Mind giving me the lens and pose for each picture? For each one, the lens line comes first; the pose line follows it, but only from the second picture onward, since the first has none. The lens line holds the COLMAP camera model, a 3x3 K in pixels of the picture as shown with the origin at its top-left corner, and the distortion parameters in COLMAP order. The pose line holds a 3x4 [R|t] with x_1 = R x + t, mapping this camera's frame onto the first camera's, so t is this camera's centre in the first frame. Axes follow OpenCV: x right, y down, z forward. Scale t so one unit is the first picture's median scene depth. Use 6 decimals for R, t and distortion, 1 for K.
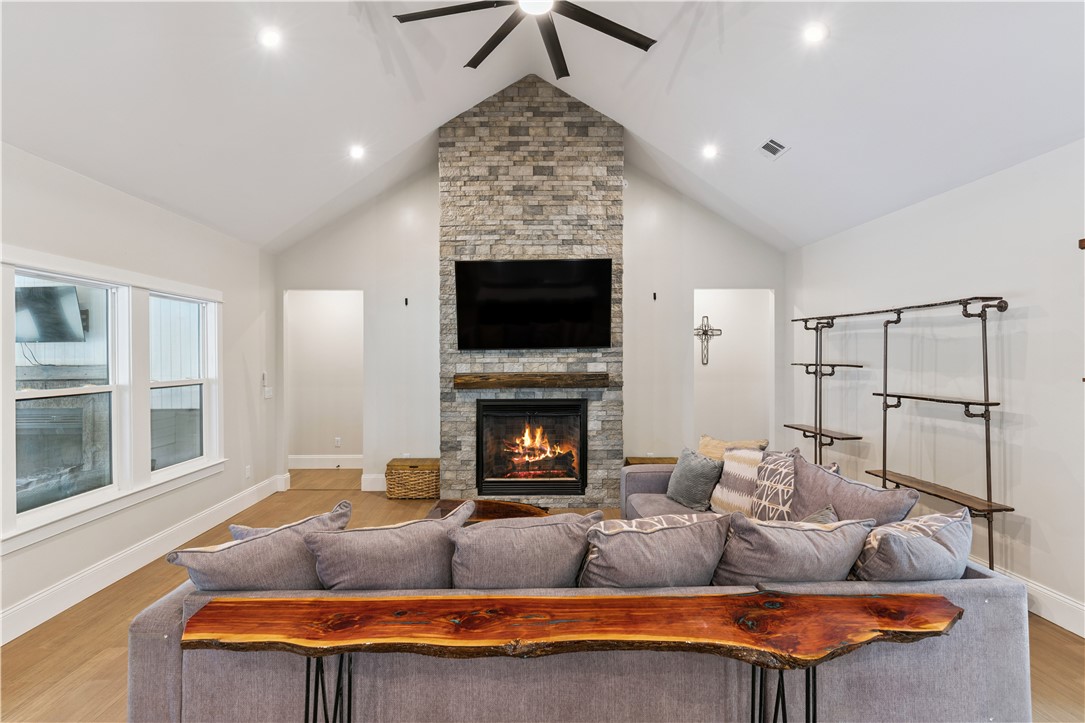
lens RADIAL K [[517.4, 0, 538.9], [0, 517.4, 362.9], [0, 0, 1]] dist [0.002407, -0.000002]
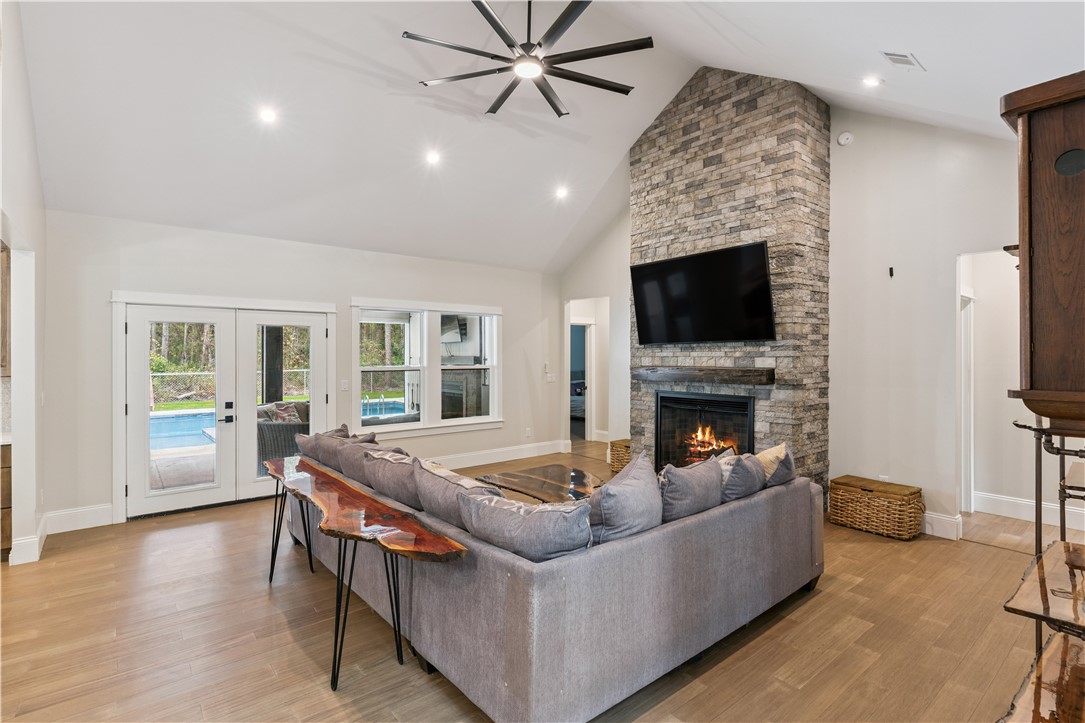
lens RADIAL K [[517.4, 0, 534.2], [0, 517.4, 362.2], [0, 0, 1]] dist [0.002407, -0.000002]
pose [[0.629734, 0.015408, -0.776658, 0.561734], [-0.012200, 0.999876, 0.009945, 0.003757], [0.776715, 0.003212, 0.629844, 0.122697]]
